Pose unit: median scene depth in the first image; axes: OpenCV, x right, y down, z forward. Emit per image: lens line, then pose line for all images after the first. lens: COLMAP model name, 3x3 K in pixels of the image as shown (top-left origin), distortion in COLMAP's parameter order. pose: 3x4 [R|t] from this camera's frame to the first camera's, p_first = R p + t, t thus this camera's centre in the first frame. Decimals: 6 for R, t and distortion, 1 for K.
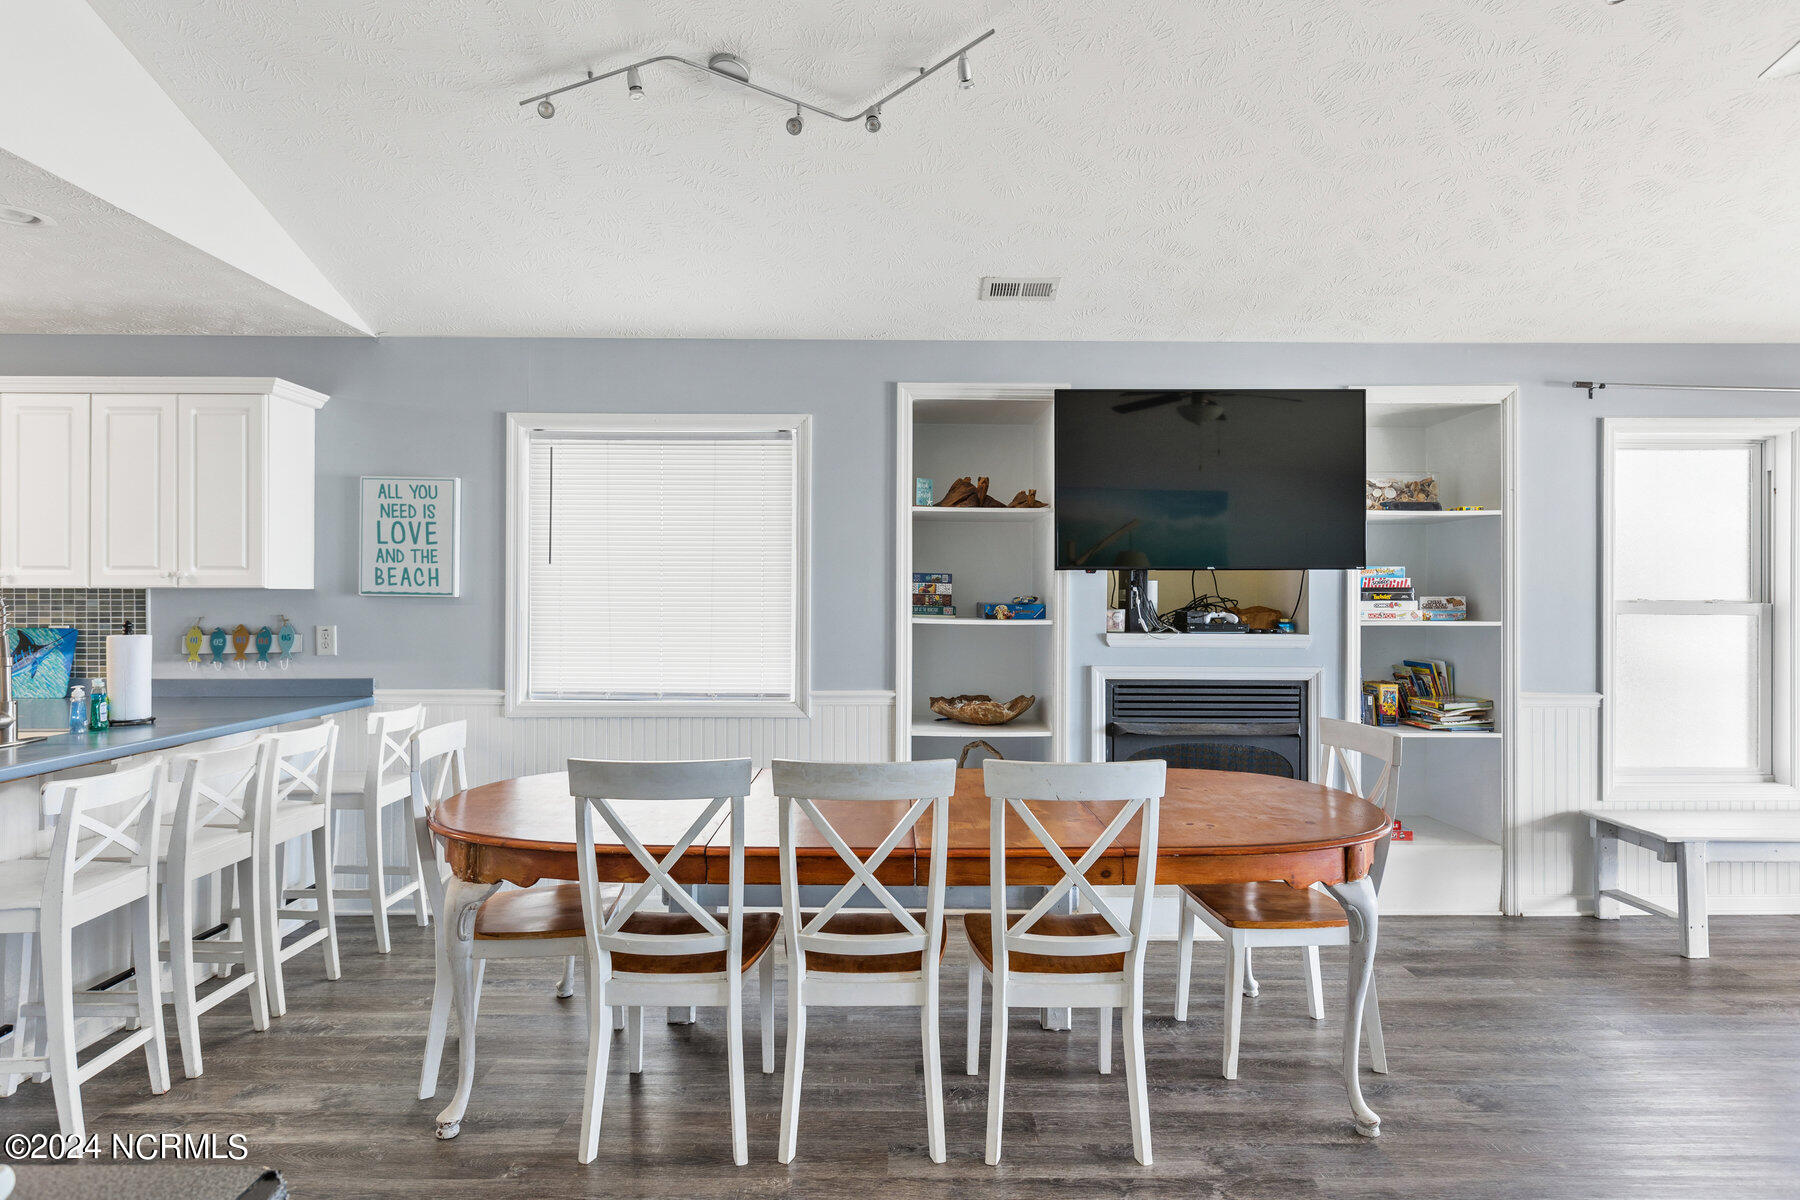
lens RADIAL K [[990.9, 0, 900.0], [0, 990.9, 600.0], [0, 0, 1]] dist [0.005544, 0.000942]
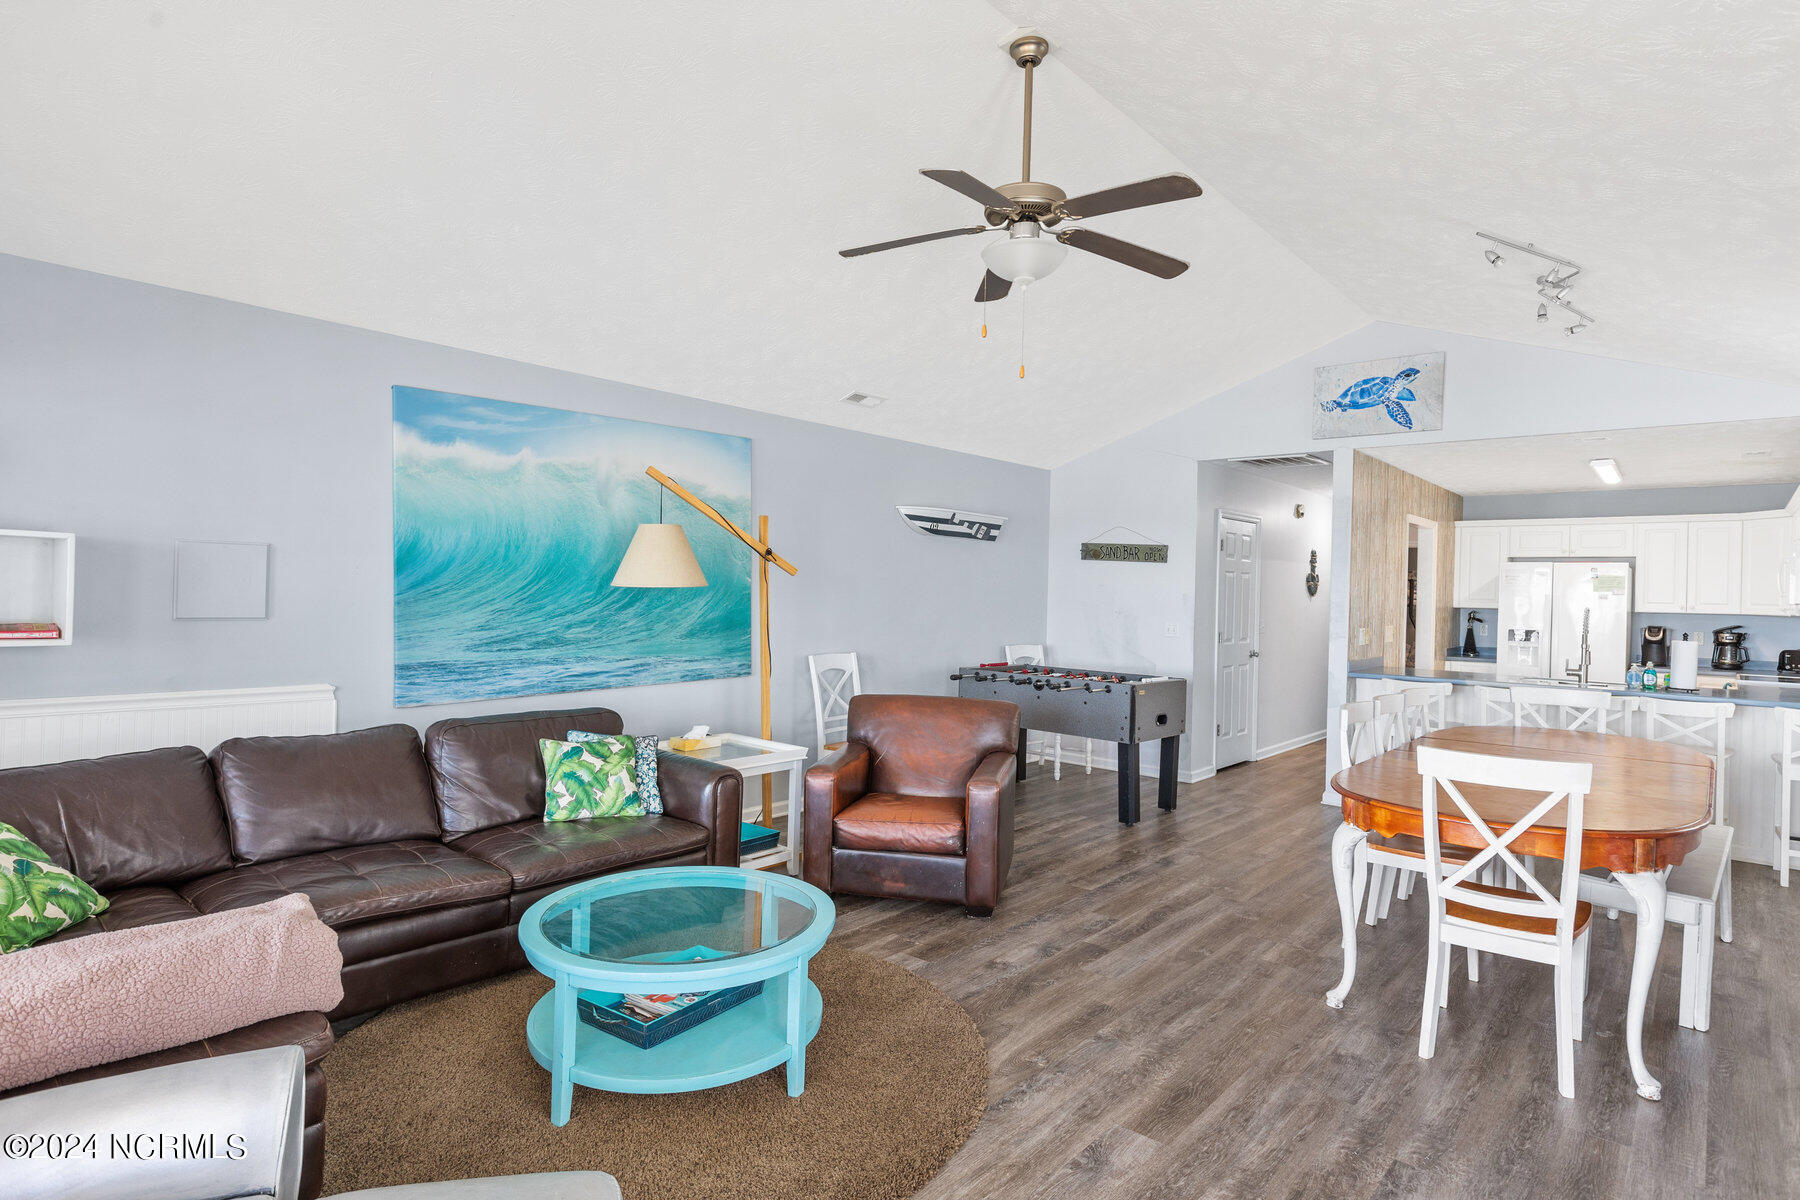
lens RADIAL K [[941.7, 0, 900.0], [0, 941.7, 600.0], [0, 0, 1]] dist [-0.001389, -0.000554]
pose [[-0.670262, -0.014369, -0.741986, 1.358489], [-0.029137, 0.999551, 0.006964, -0.008439], [0.741553, 0.026287, -0.670380, 1.051037]]
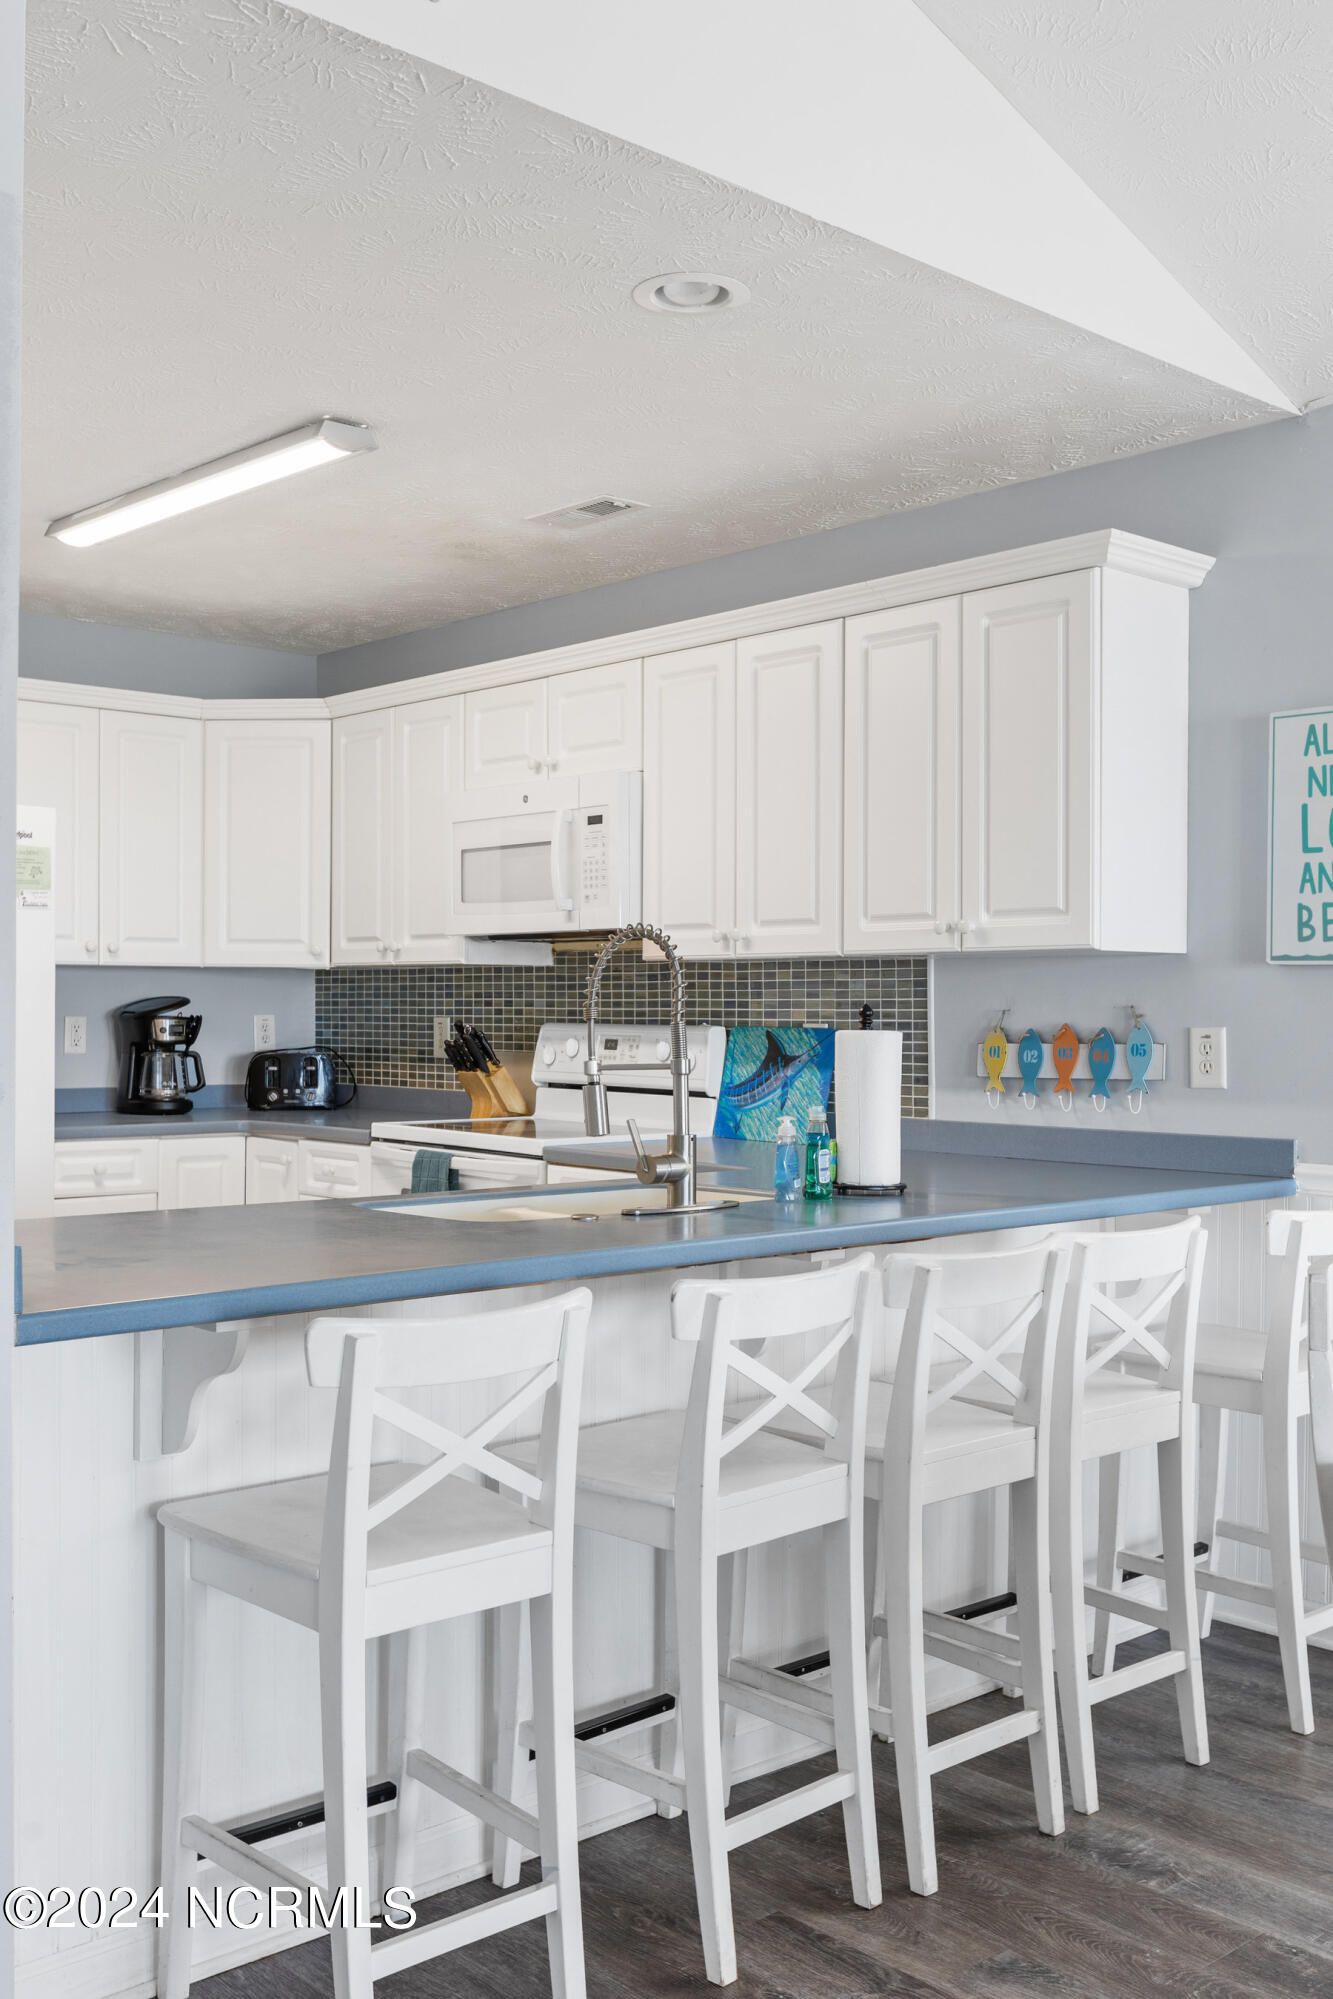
lens RADIAL K [[1926.0, 0, 661.3], [0, 1926.0, 1019.3], [0, 0, 1]] dist [-0.006887, 0.008731]
pose [[0.661834, 0.003359, -0.749643, -0.052954], [-0.005201, 0.999986, -0.000111, 0.028814], [0.749632, 0.003972, 0.661842, 0.205700]]
